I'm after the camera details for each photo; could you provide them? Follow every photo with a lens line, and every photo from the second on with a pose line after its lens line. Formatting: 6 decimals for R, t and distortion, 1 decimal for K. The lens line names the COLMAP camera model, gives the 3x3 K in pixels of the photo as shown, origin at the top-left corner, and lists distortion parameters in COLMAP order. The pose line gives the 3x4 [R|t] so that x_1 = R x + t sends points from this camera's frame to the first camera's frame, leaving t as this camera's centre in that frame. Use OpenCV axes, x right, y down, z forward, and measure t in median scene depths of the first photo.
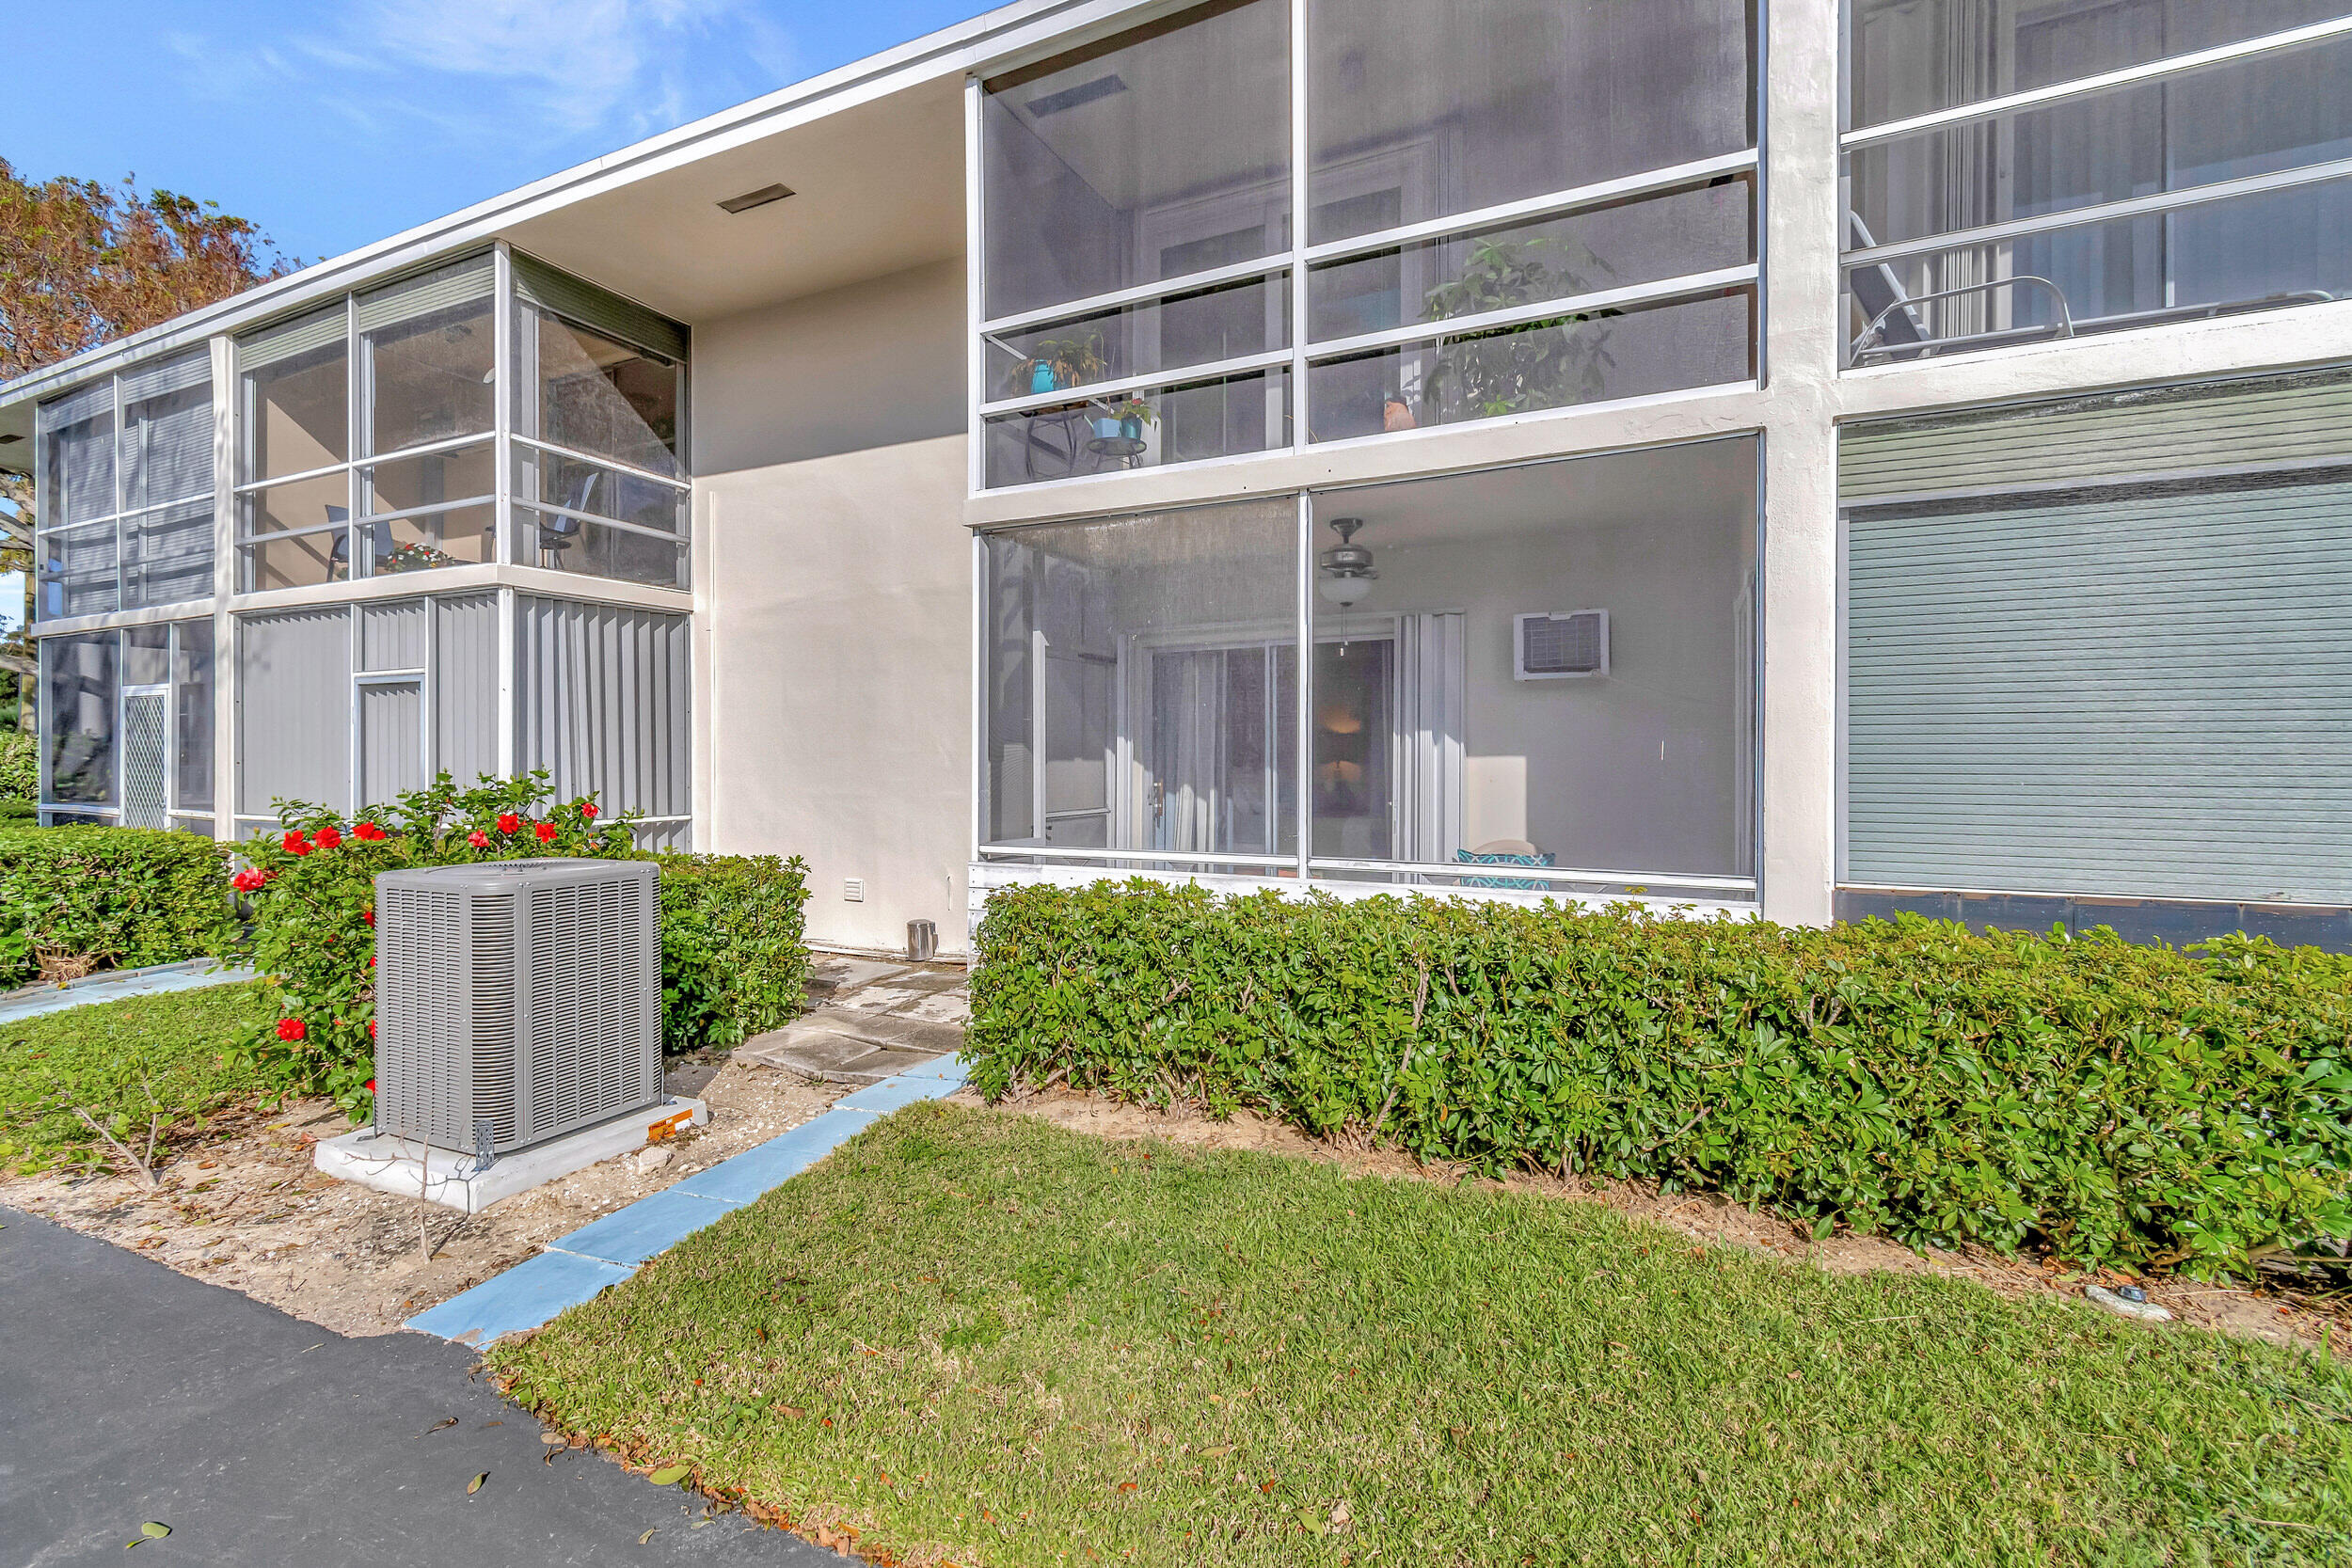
lens RADIAL K [[1037.1, 0, 1165.7], [0, 1037.1, 778.3], [0, 0, 1]] dist [0.001785, -0.001562]
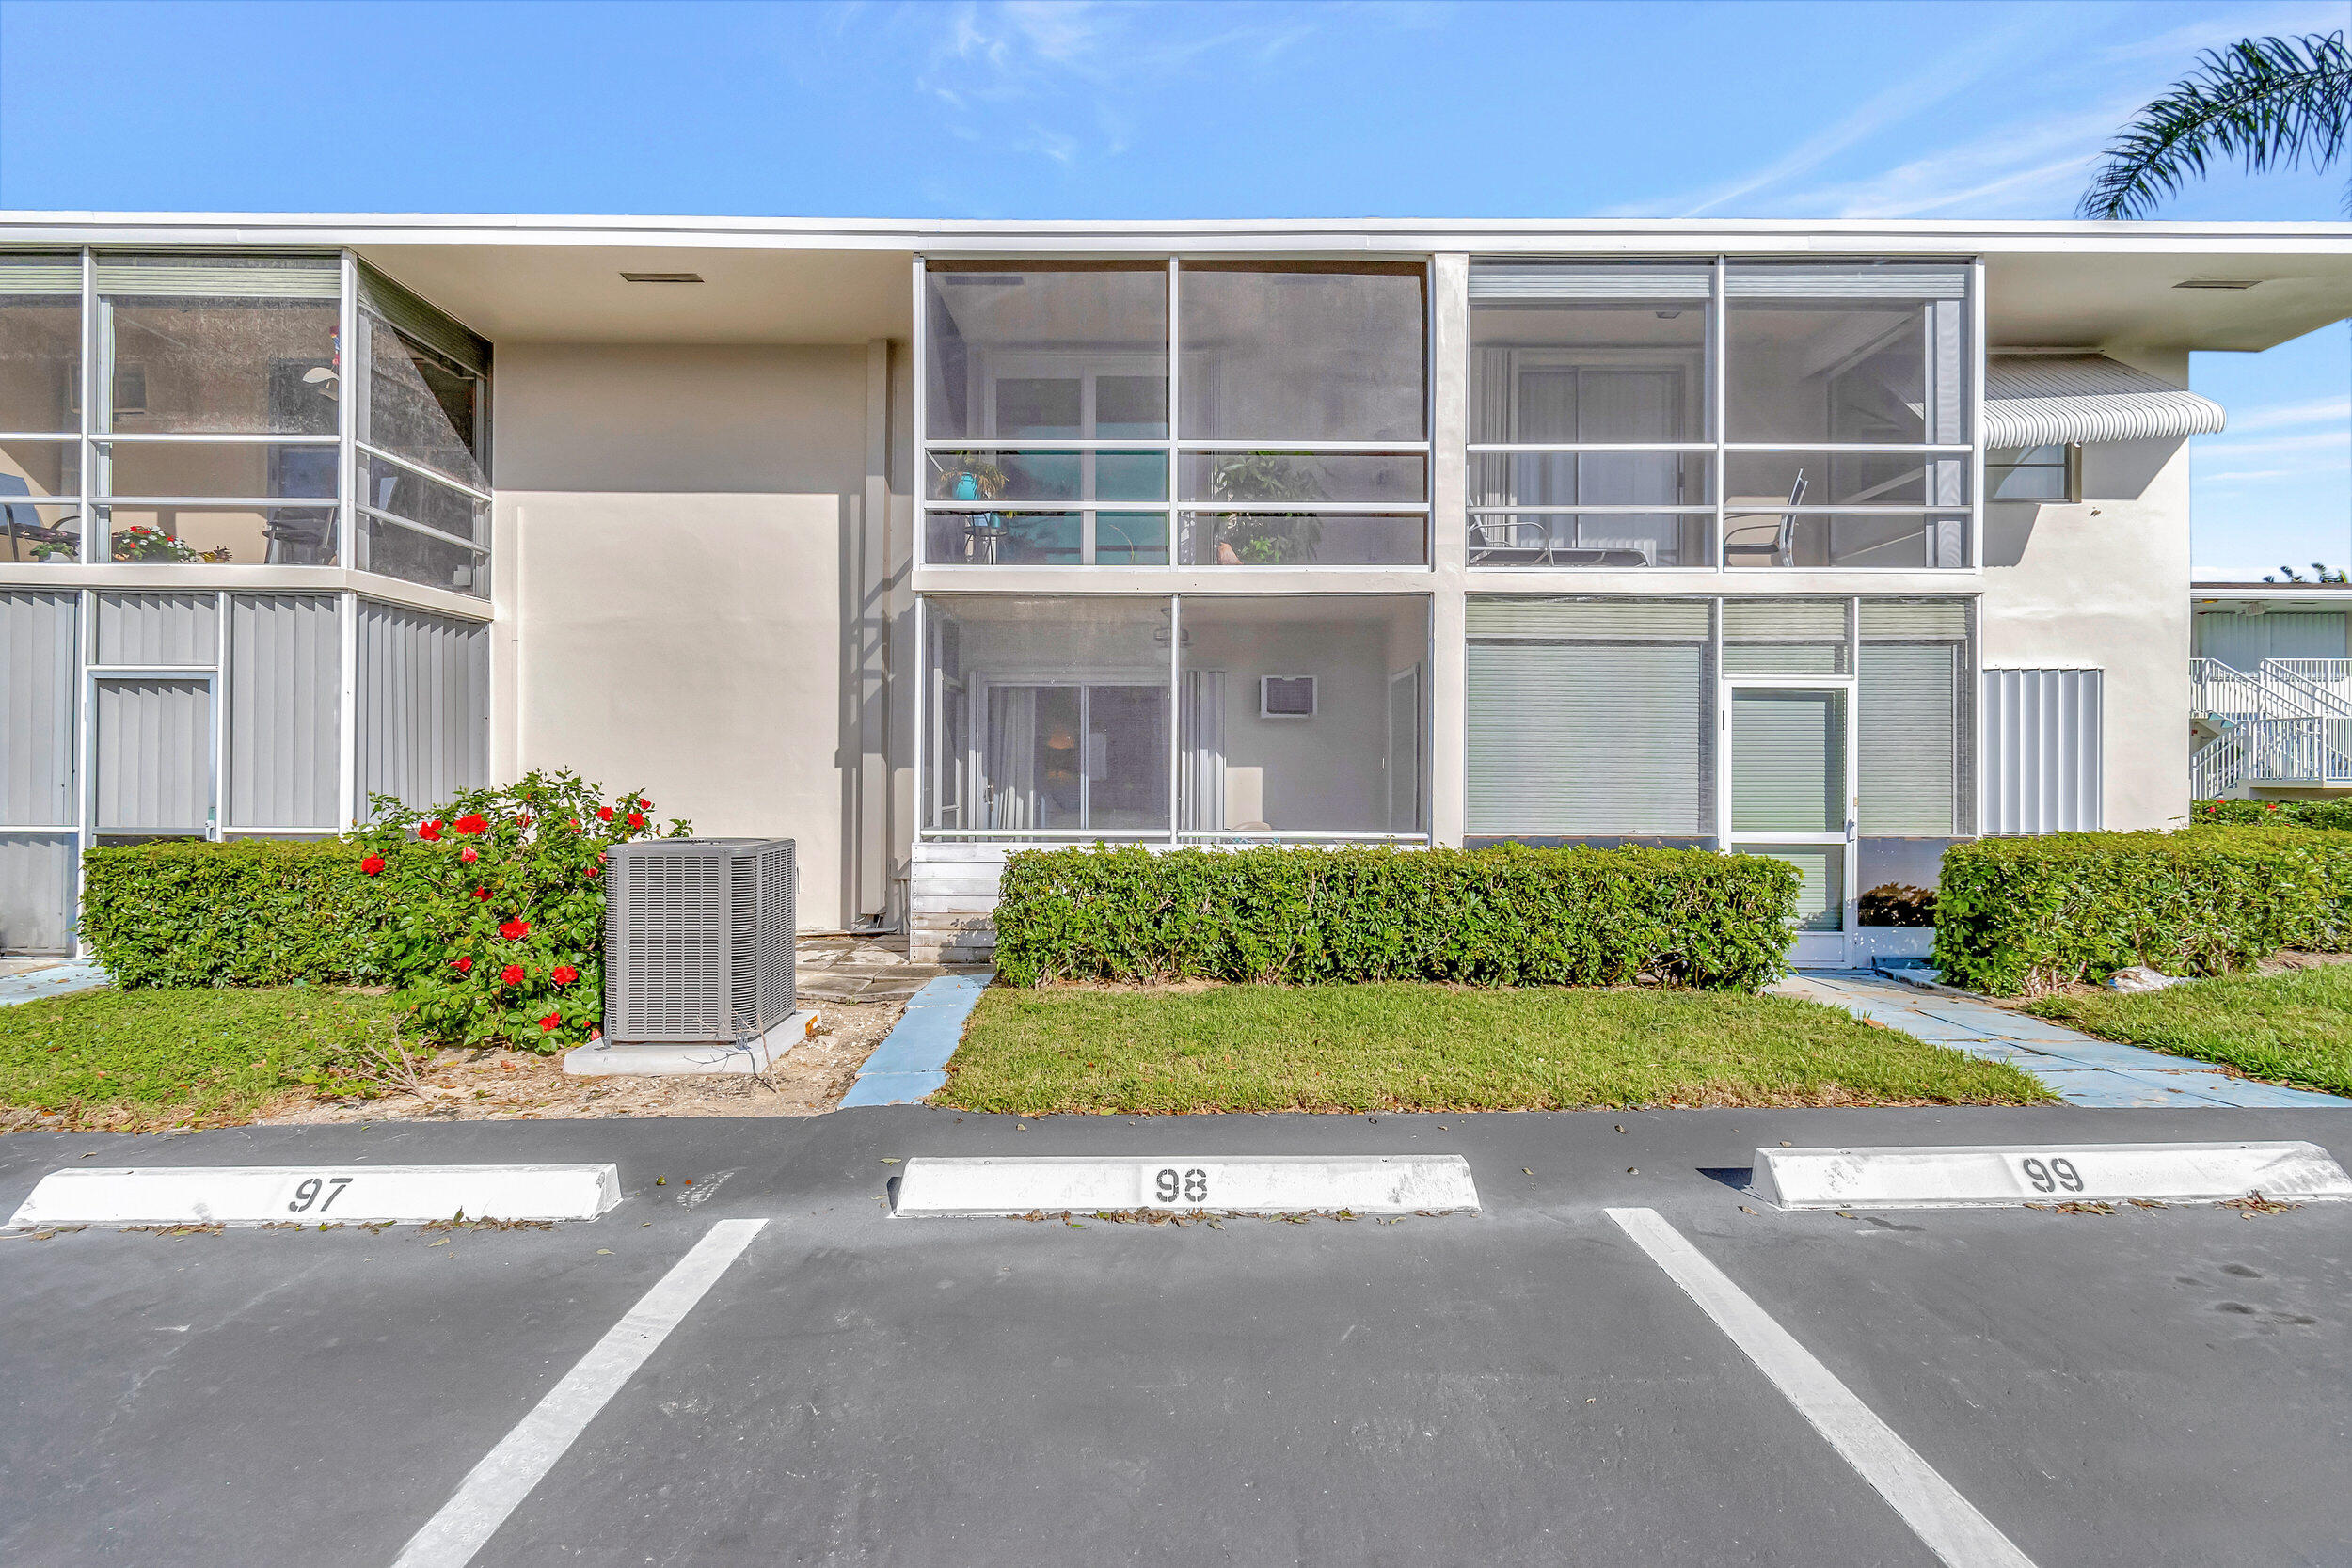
lens RADIAL K [[1016.9, 0, 1176.0], [0, 1016.9, 784.0], [0, 0, 1]] dist [0.000718, -0.000758]
pose [[0.899556, 0.001775, 0.436803, -0.547066], [0.001452, 0.999974, -0.007053, 0.018406], [-0.436804, 0.006979, 0.899530, -0.382507]]
